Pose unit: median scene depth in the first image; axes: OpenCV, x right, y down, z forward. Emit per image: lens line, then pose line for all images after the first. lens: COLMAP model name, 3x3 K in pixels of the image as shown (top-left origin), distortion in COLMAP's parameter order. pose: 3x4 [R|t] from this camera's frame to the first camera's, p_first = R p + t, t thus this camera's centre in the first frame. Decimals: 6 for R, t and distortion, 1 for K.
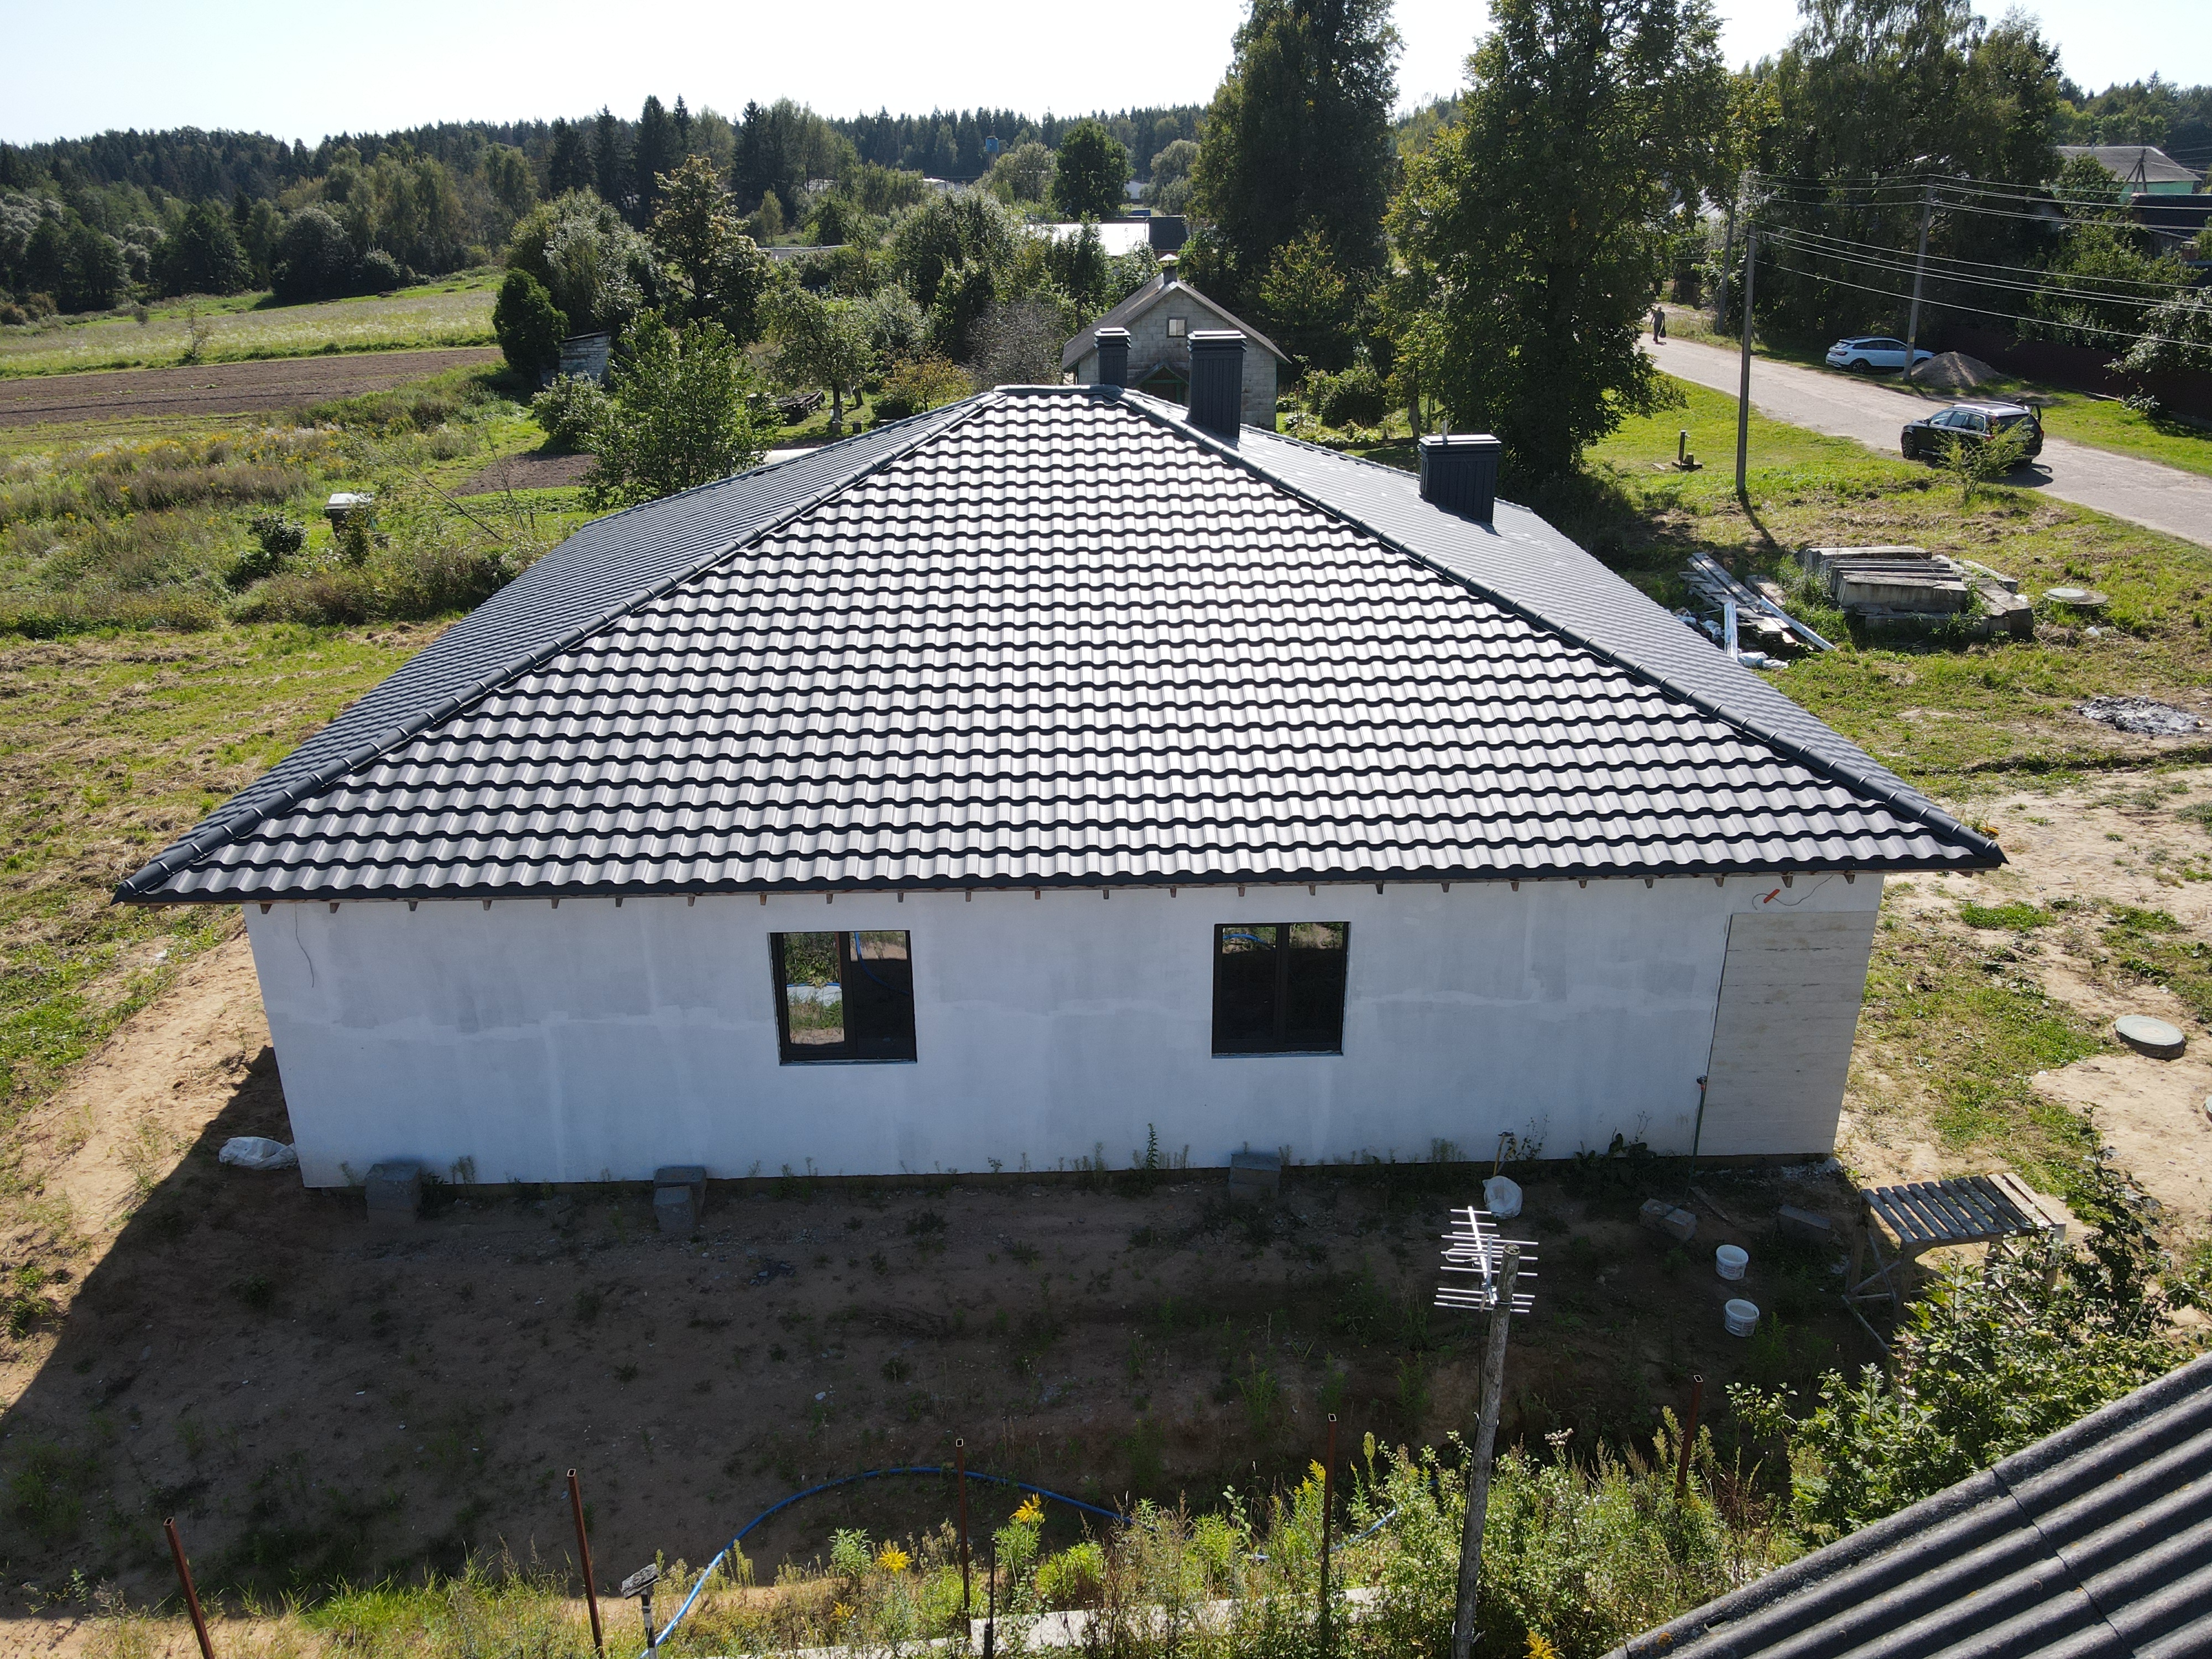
lens RADIAL K [[1610.7, 0, 1089.7], [0, 1610.7, 821.2], [0, 0, 1]] dist [0.043021, -0.026107]
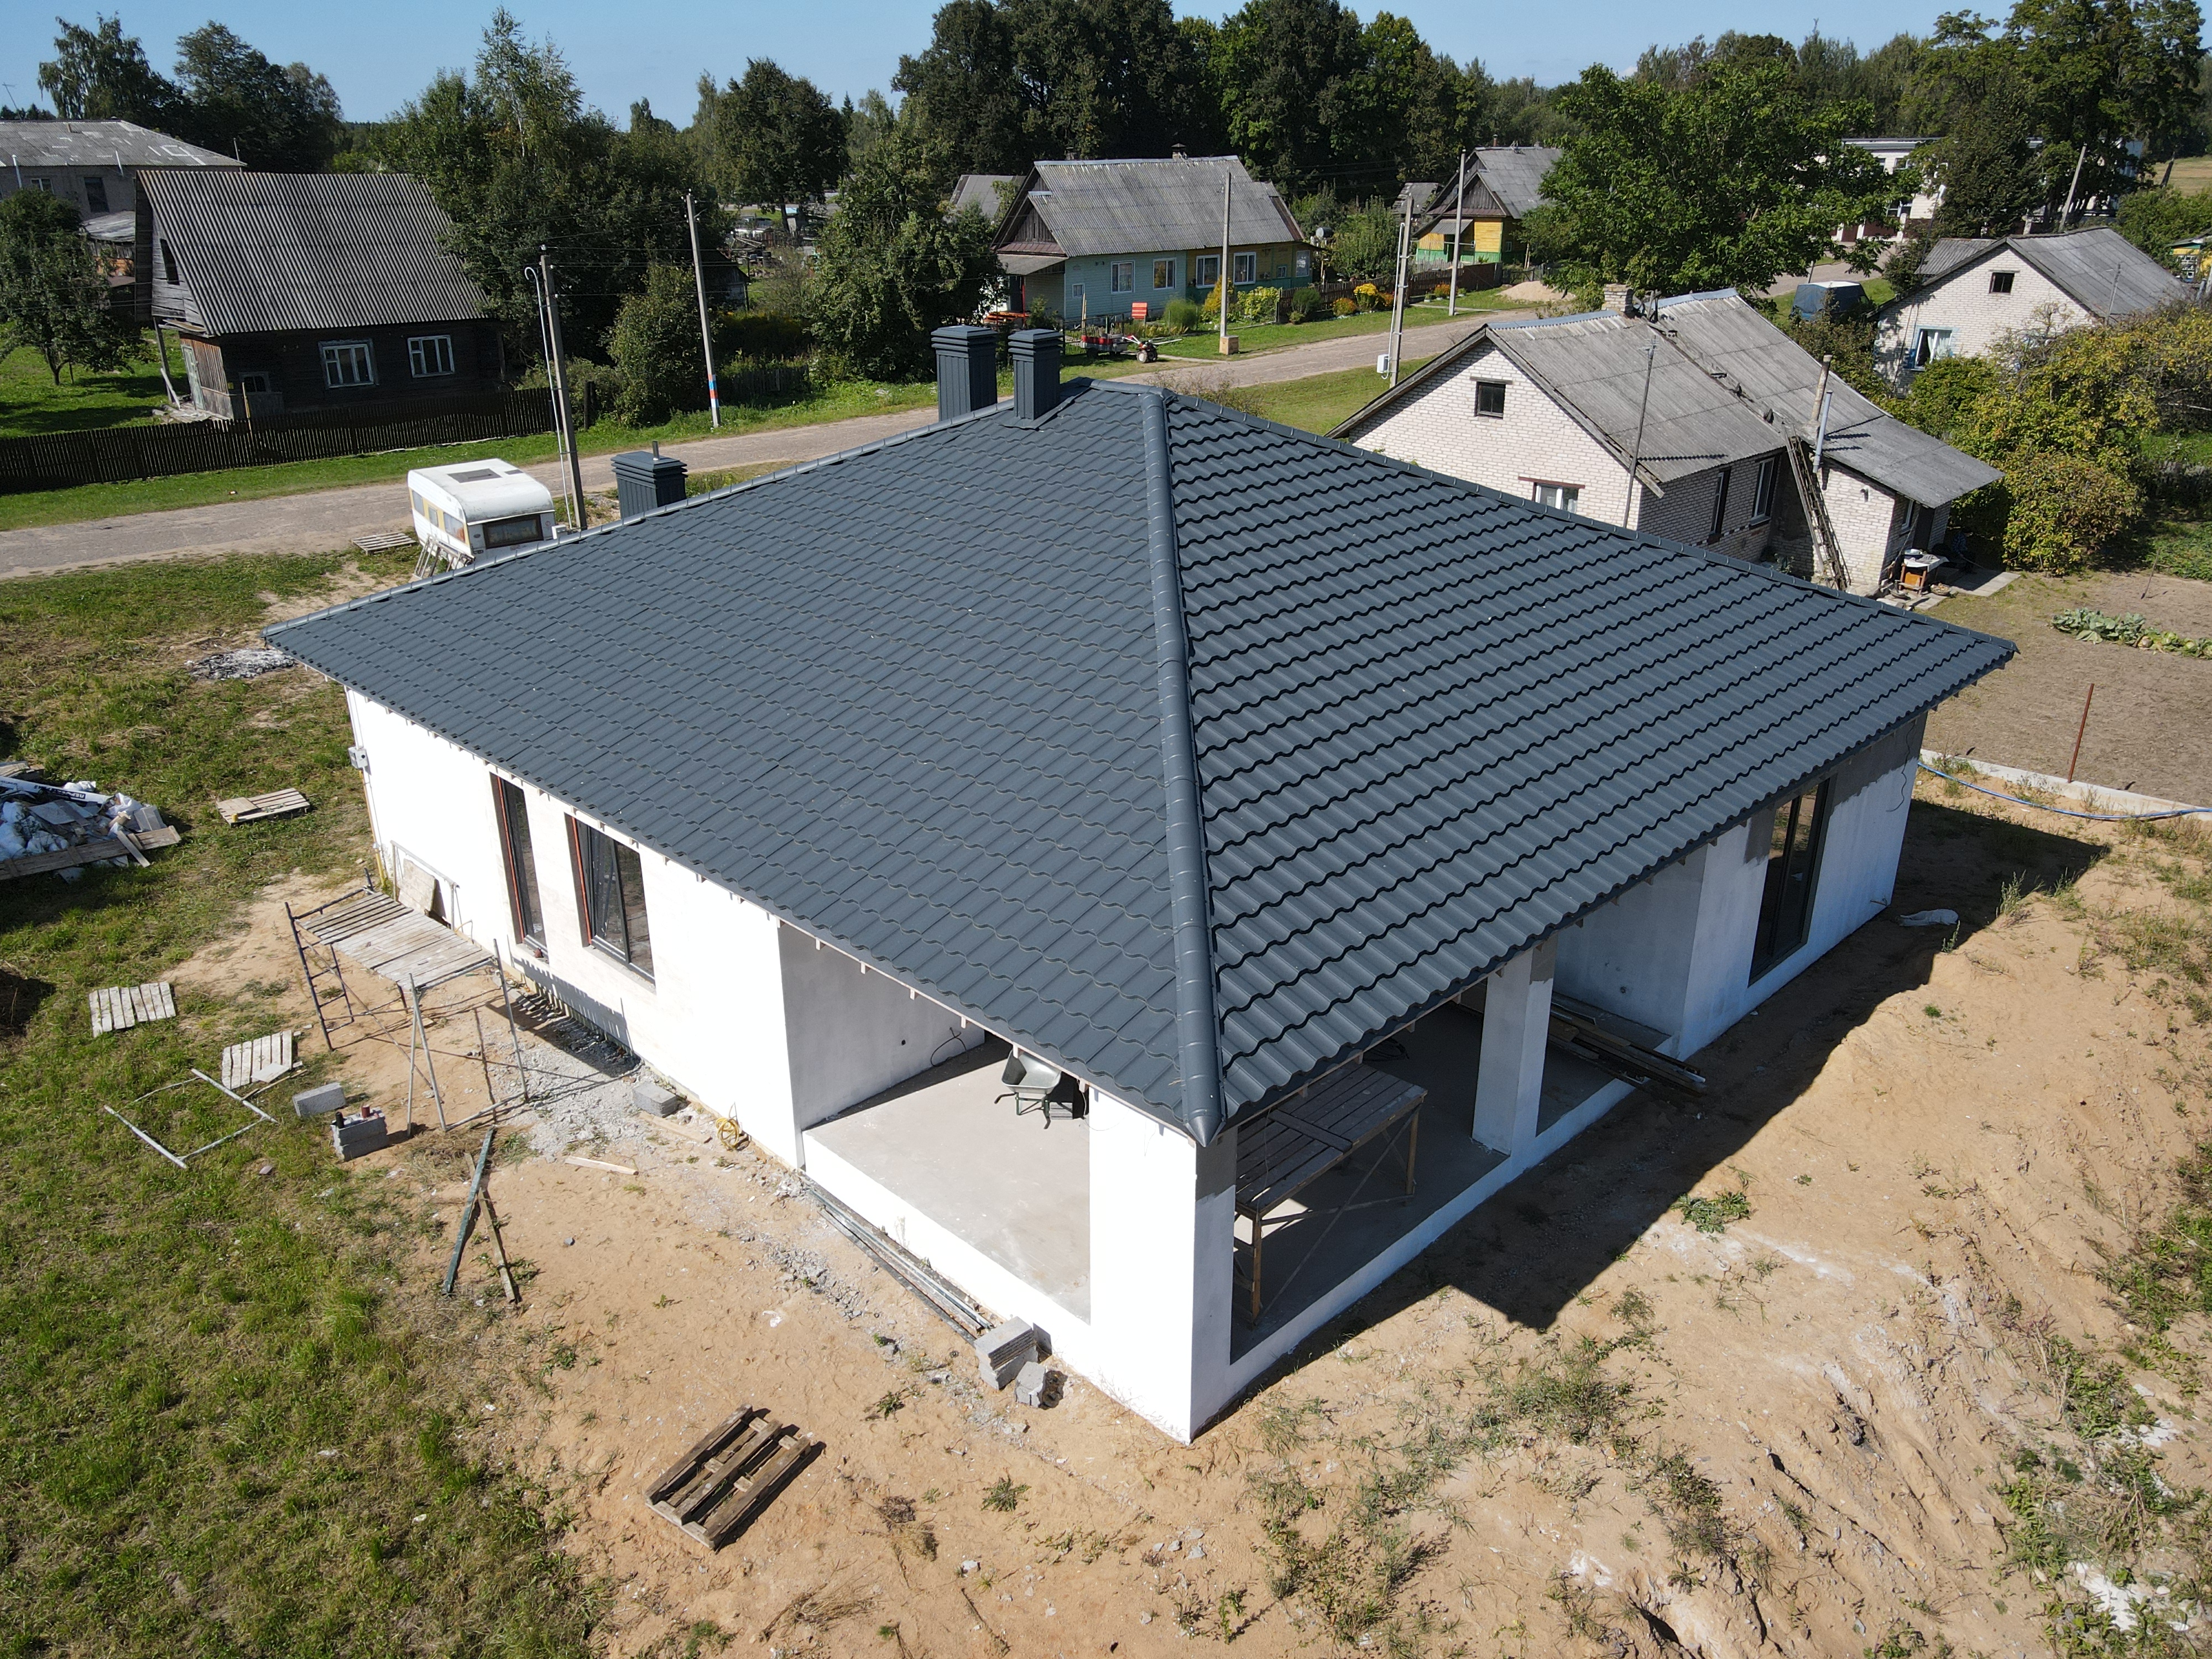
lens RADIAL K [[1610.7, 0, 1089.7], [0, 1610.7, 821.2], [0, 0, 1]] dist [0.043021, -0.026107]
pose [[-0.693554, -0.262934, 0.670708, -0.737593], [0.285187, 0.754749, 0.590781, -0.659247], [-0.661553, 0.601015, -0.448474, 1.619346]]
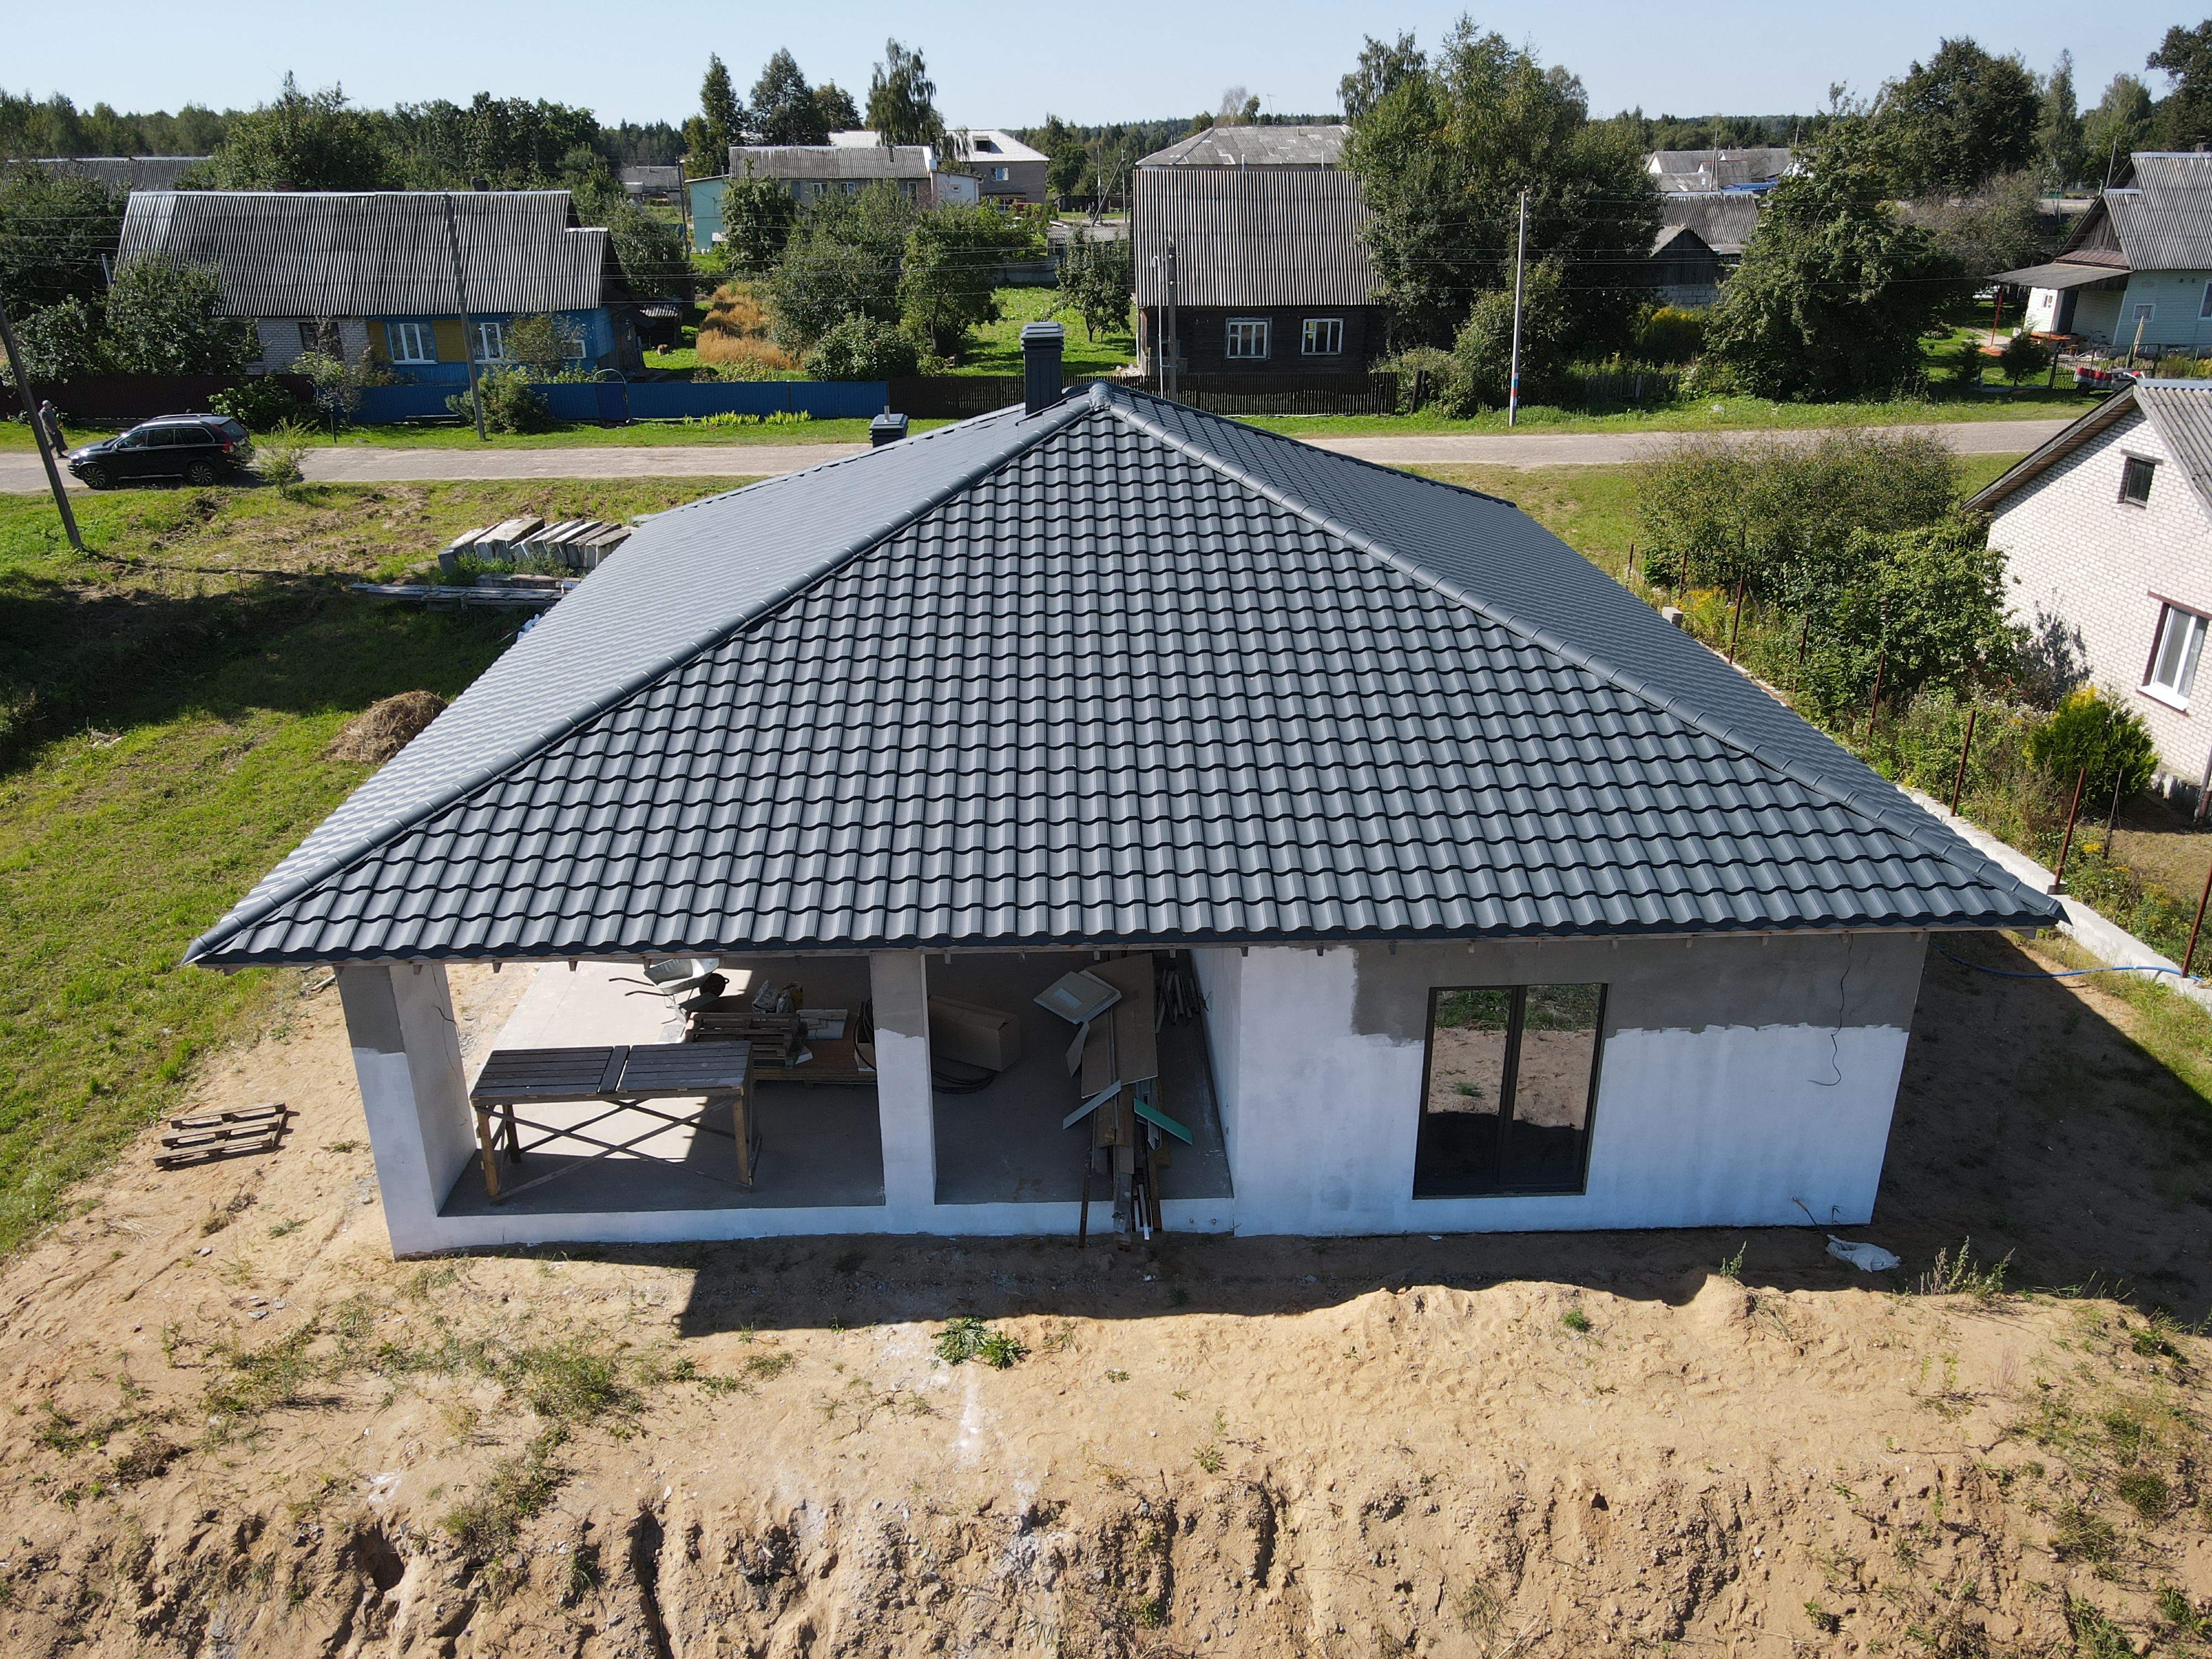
lens RADIAL K [[1610.7, 0, 1089.7], [0, 1610.7, 821.2], [0, 0, 1]] dist [0.043021, -0.026107]
pose [[-0.011789, -0.372440, 0.927981, -1.028136], [0.385669, 0.854545, 0.347867, -0.391111], [-0.922562, 0.361995, 0.133564, 0.975302]]
